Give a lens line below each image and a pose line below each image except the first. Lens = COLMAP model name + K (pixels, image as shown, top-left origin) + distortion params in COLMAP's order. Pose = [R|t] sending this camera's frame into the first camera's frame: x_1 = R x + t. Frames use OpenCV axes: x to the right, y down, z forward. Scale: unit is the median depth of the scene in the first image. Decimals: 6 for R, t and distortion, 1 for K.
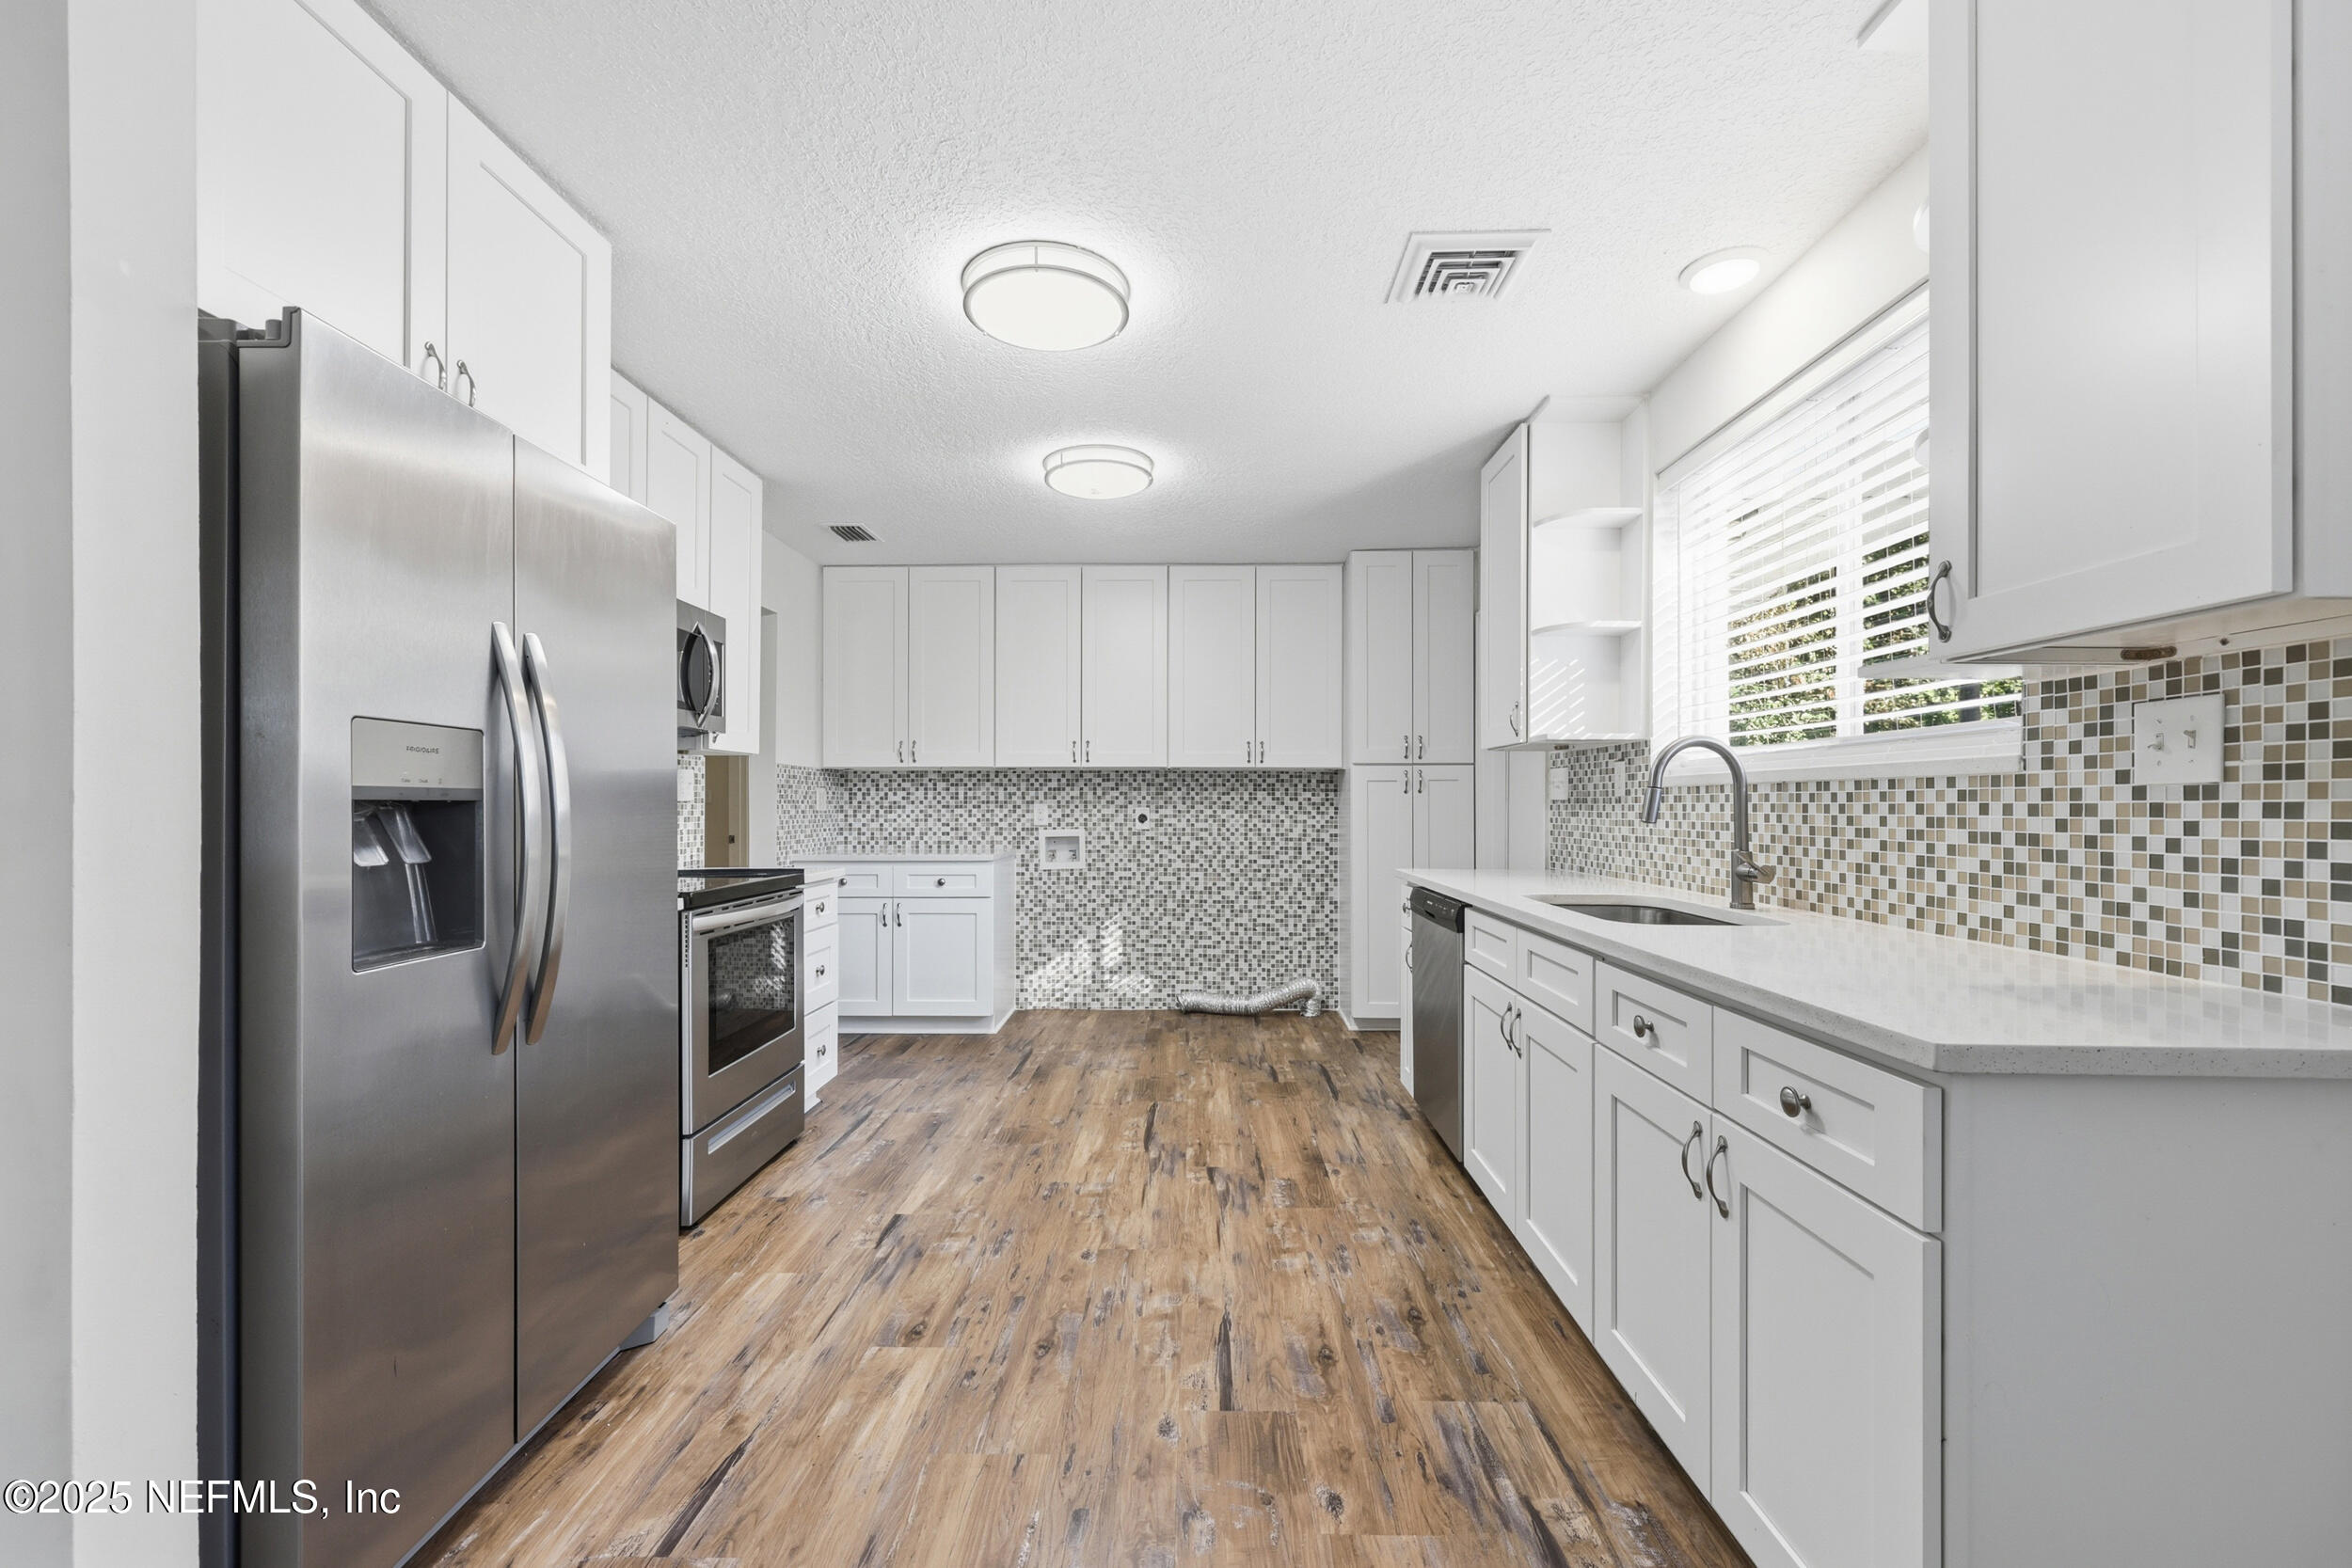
lens RADIAL K [[949.4, 0, 1178.5], [0, 949.4, 805.0], [0, 0, 1]] dist [0.001049, 0.001020]
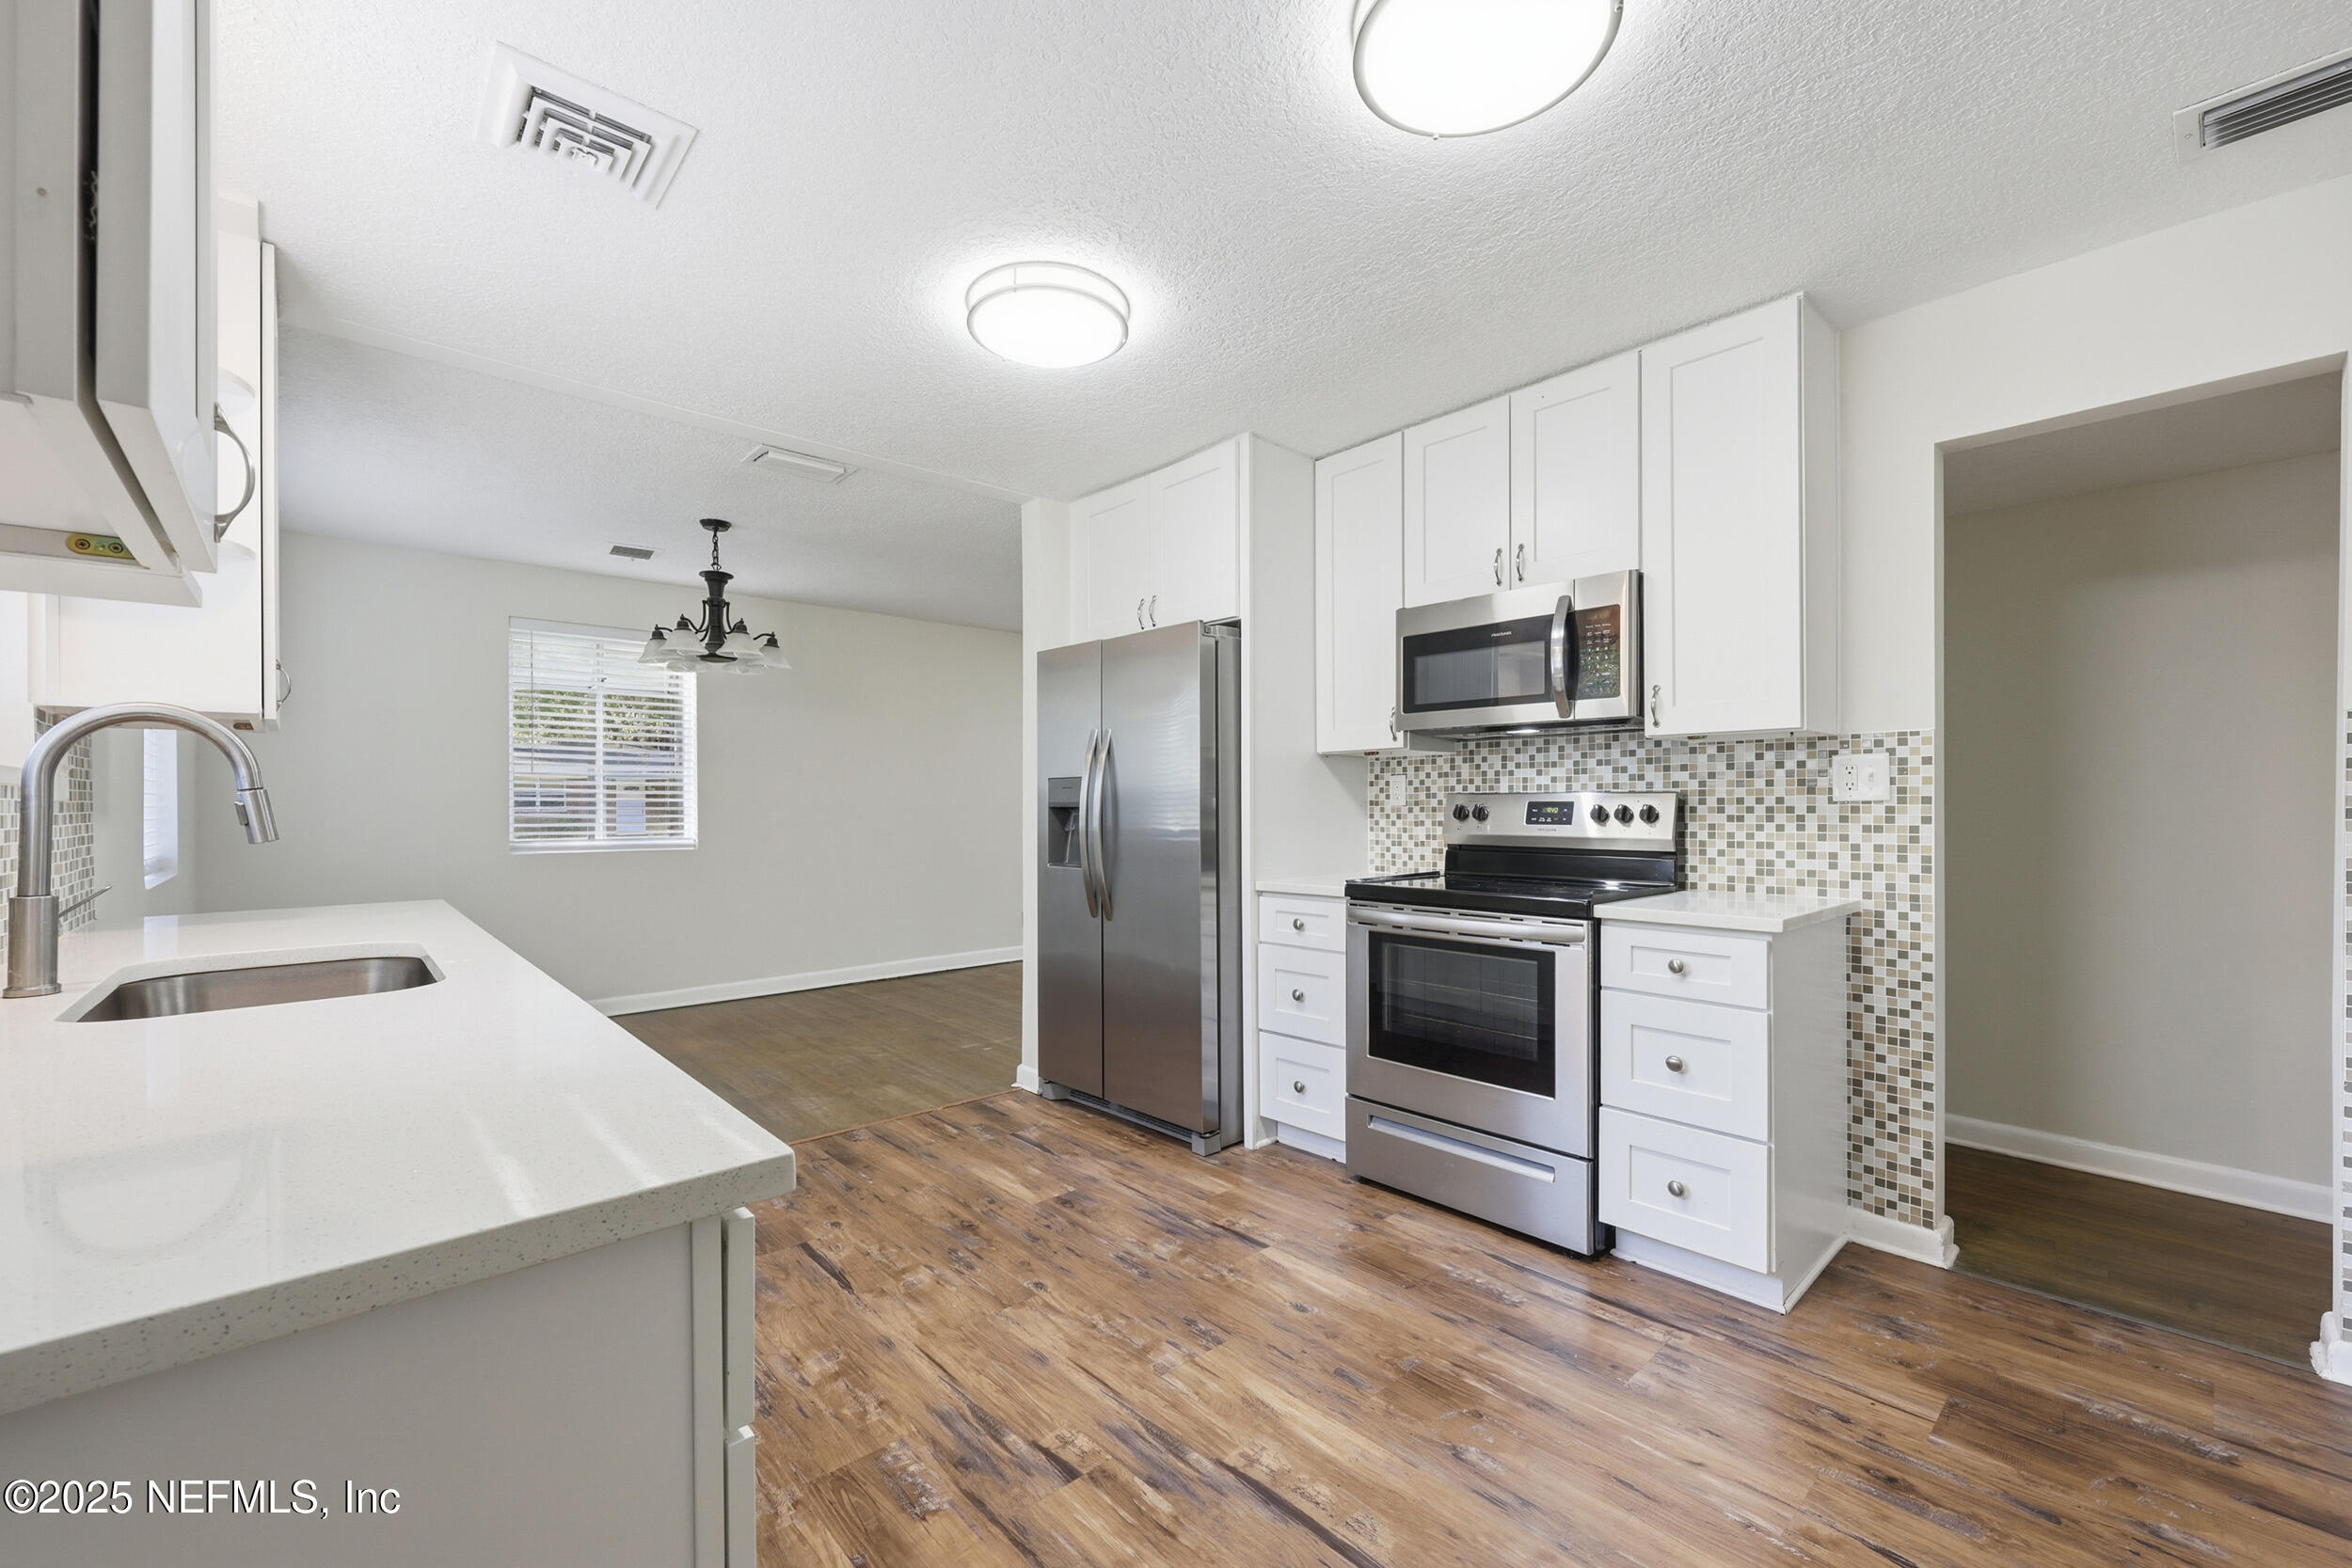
lens RADIAL K [[949.4, 0, 1177.5], [0, 949.4, 800.4], [0, 0, 1]] dist [0.001049, 0.001020]
pose [[-0.726428, -0.001128, -0.687242, 0.474495], [0.003966, 0.999975, -0.005833, -0.004079], [0.687231, -0.006963, -0.726405, 1.863065]]
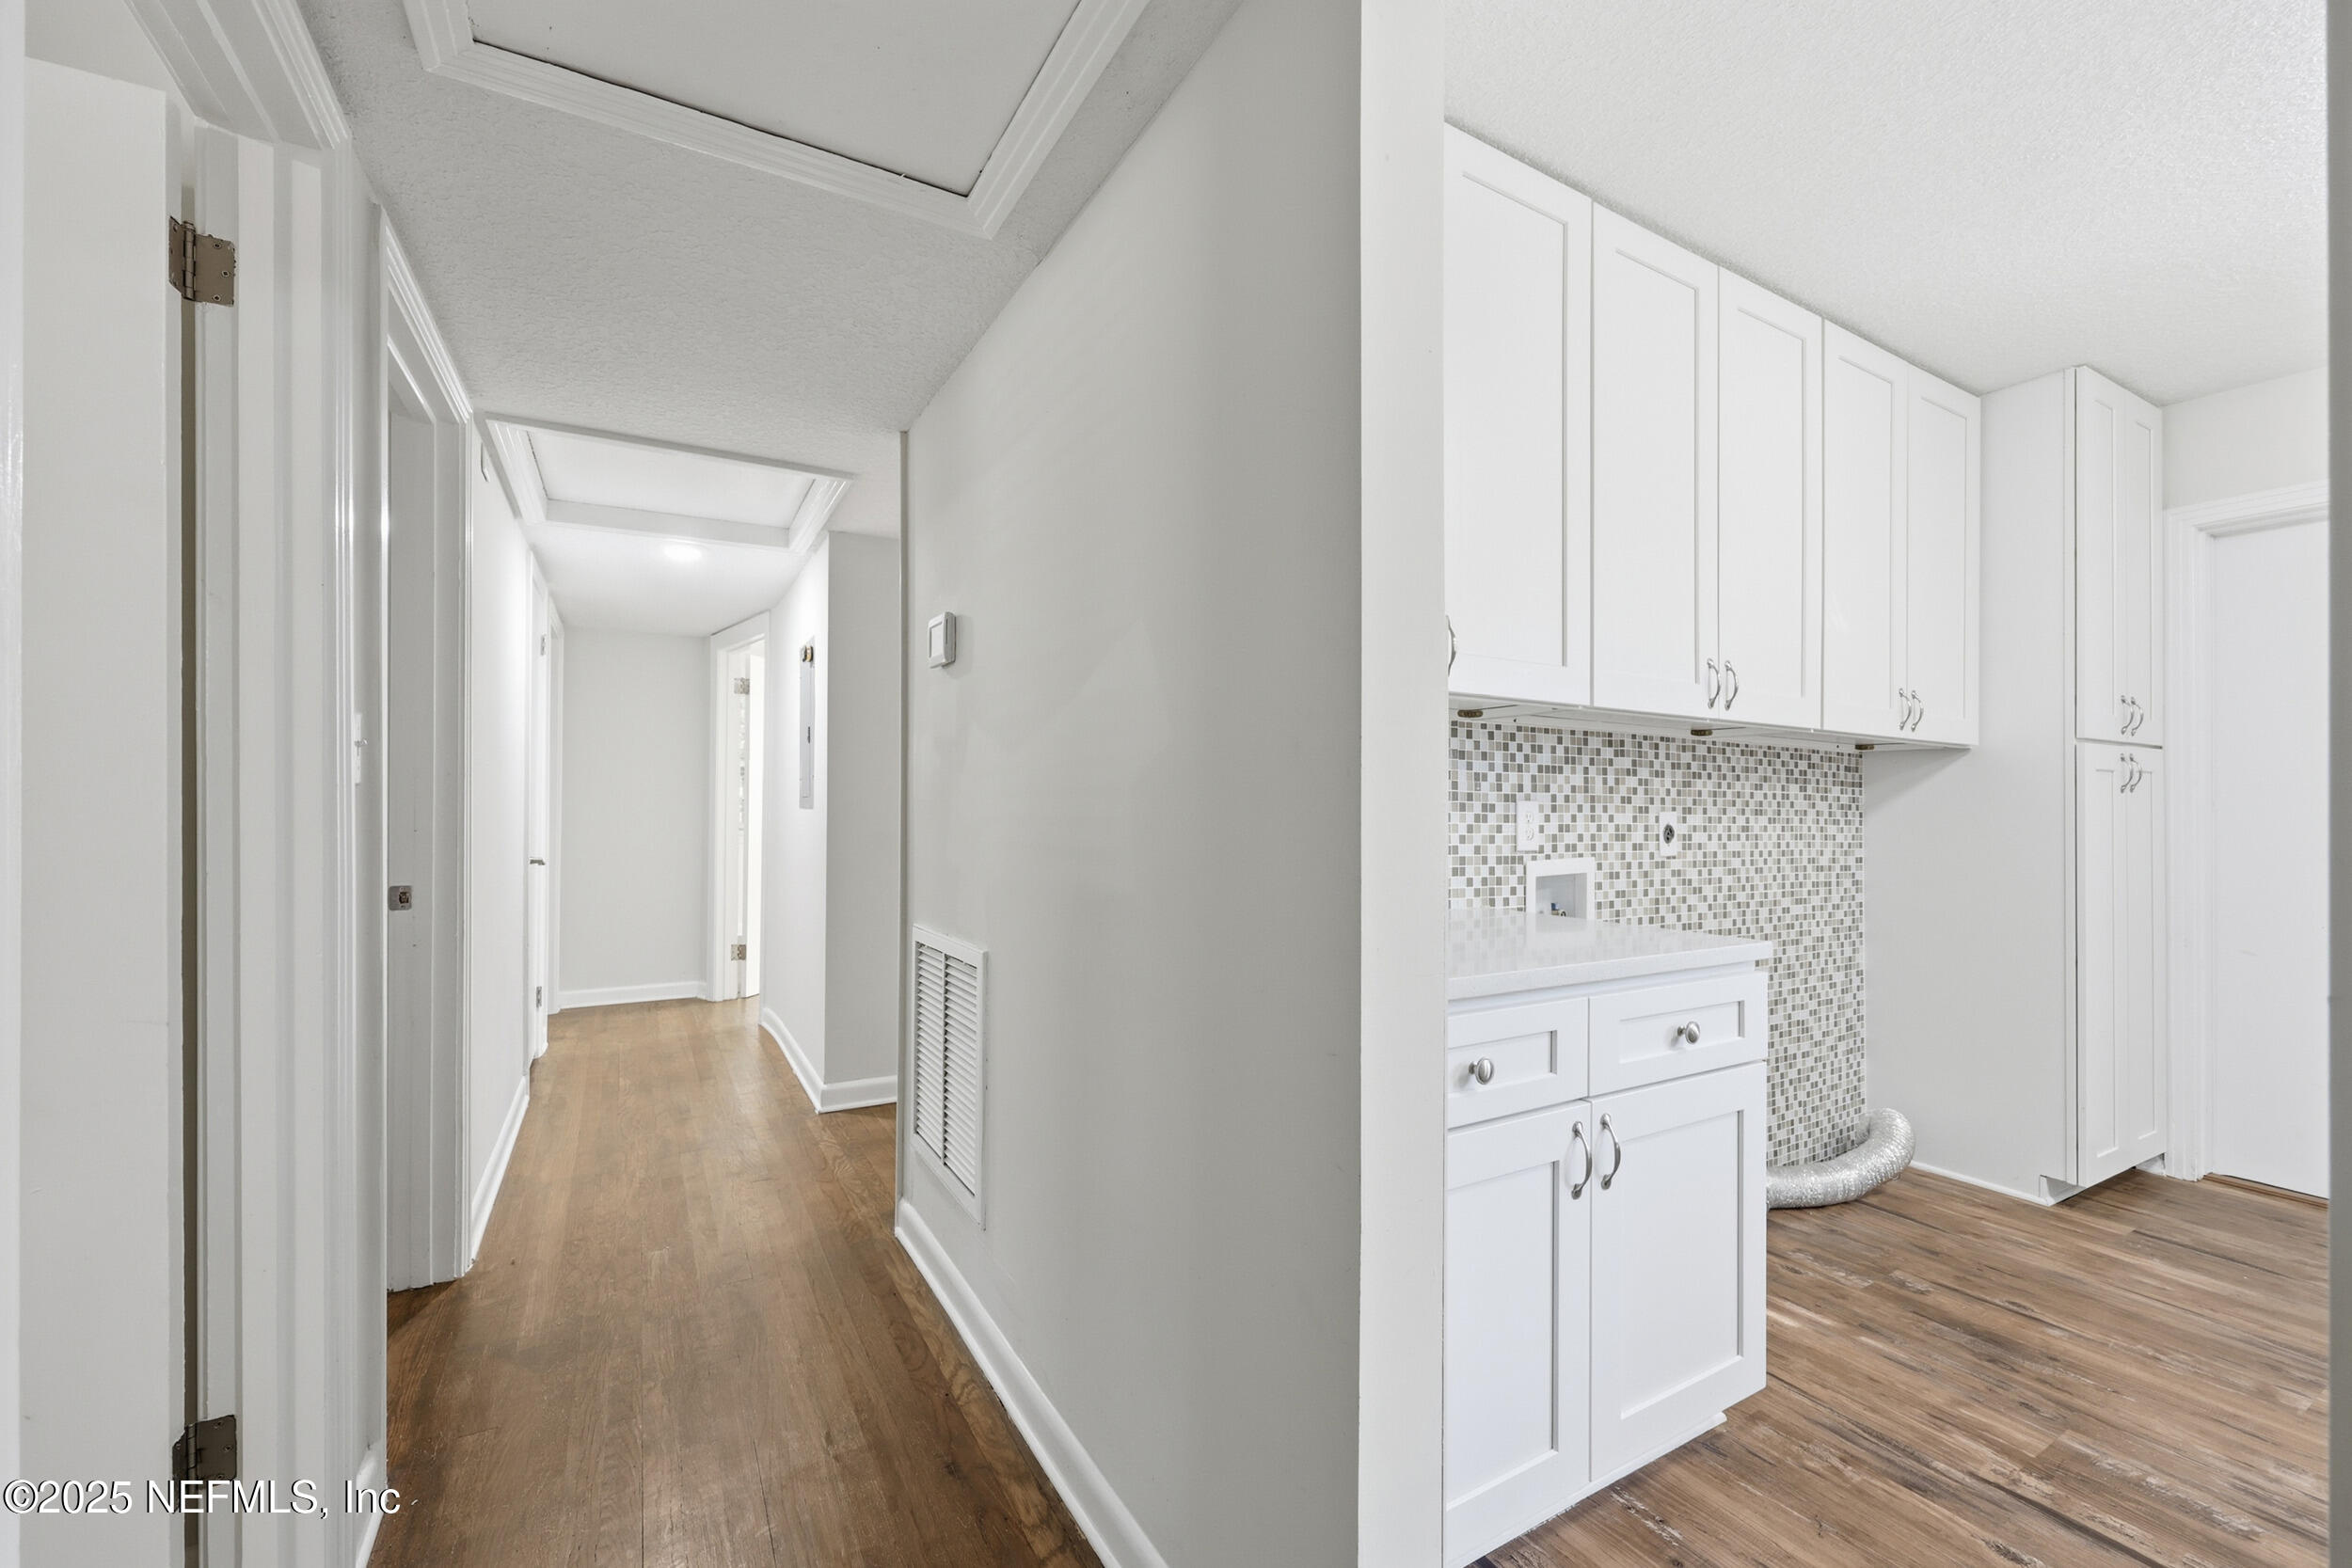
lens RADIAL K [[949.4, 0, 1176.1], [0, 949.4, 795.6], [0, 0, 1]] dist [0.001049, 0.001020]
pose [[0.851043, 0.013685, 0.524918, -1.183051], [-0.009977, 0.999901, -0.009893, 0.004505], [-0.525001, 0.003182, 0.851096, 1.643085]]
